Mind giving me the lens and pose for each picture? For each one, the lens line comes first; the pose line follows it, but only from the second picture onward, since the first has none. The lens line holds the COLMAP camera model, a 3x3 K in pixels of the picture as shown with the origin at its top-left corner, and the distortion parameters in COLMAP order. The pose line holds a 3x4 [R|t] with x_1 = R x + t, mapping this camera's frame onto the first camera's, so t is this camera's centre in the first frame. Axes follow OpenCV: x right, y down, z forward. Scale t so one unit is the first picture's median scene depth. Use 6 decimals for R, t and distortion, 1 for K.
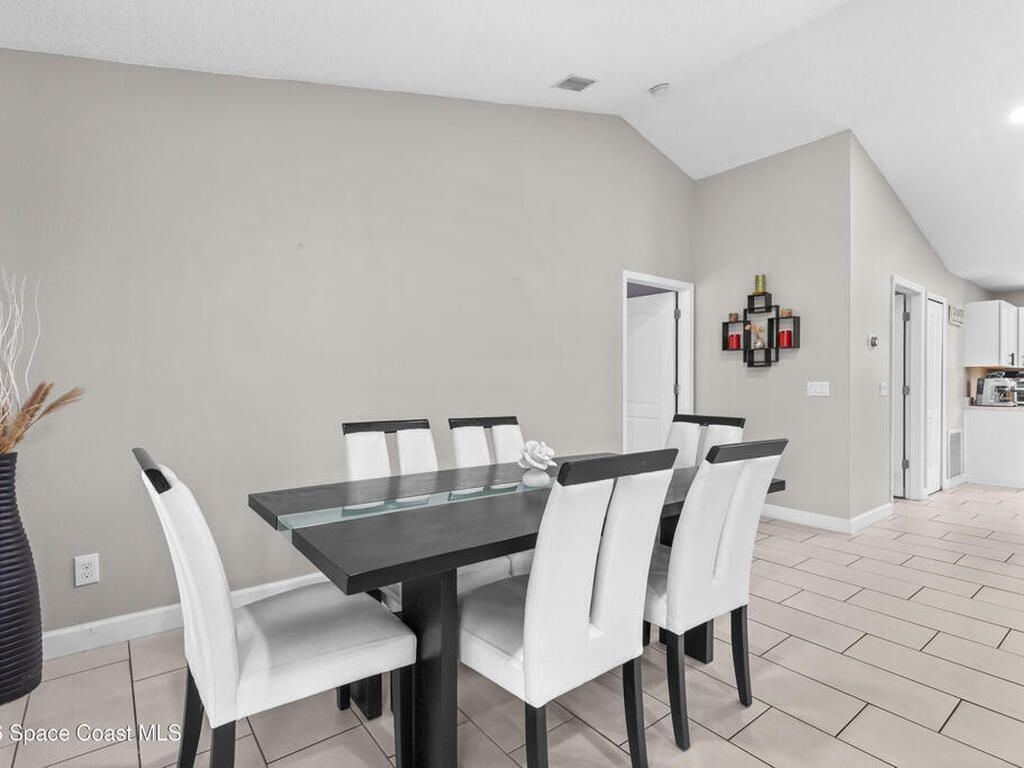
lens RADIAL K [[521.9, 0, 508.8], [0, 521.9, 378.6], [0, 0, 1]] dist [0.007005, 0.001308]
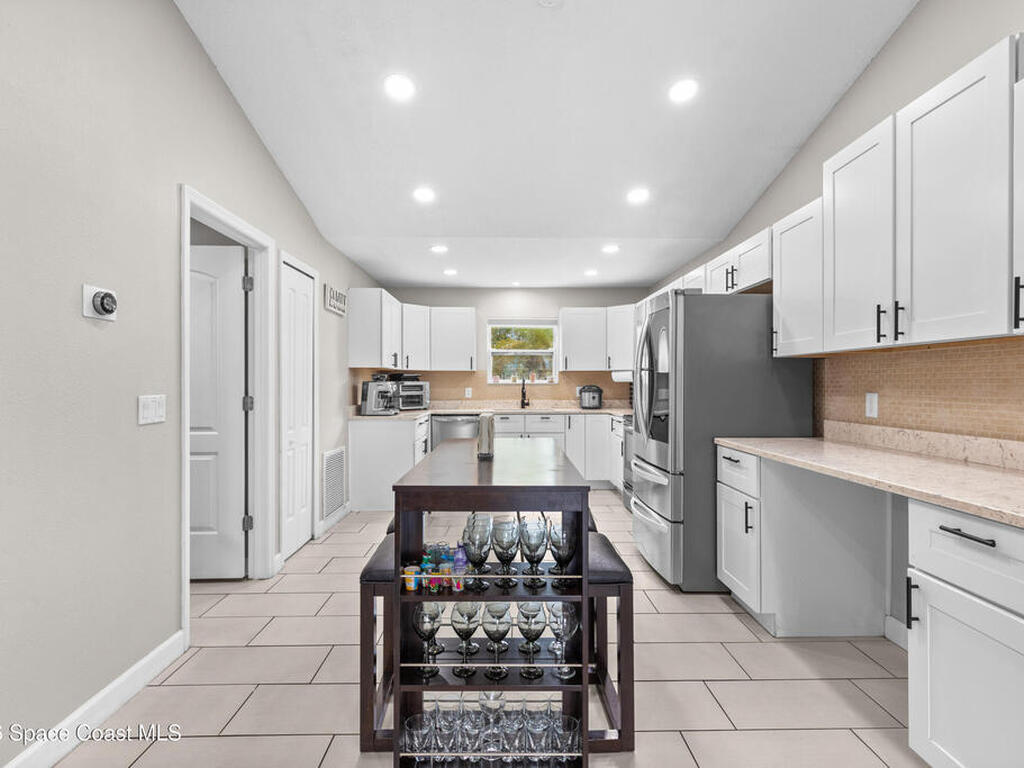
lens RADIAL K [[521.9, 0, 510.8], [0, 521.9, 382.7], [0, 0, 1]] dist [0.007005, 0.001308]
pose [[0.605359, -0.006502, 0.795926, 0.392453], [0.001445, 0.999974, 0.007069, -0.004882], [-0.795951, -0.003129, 0.605353, 0.329784]]
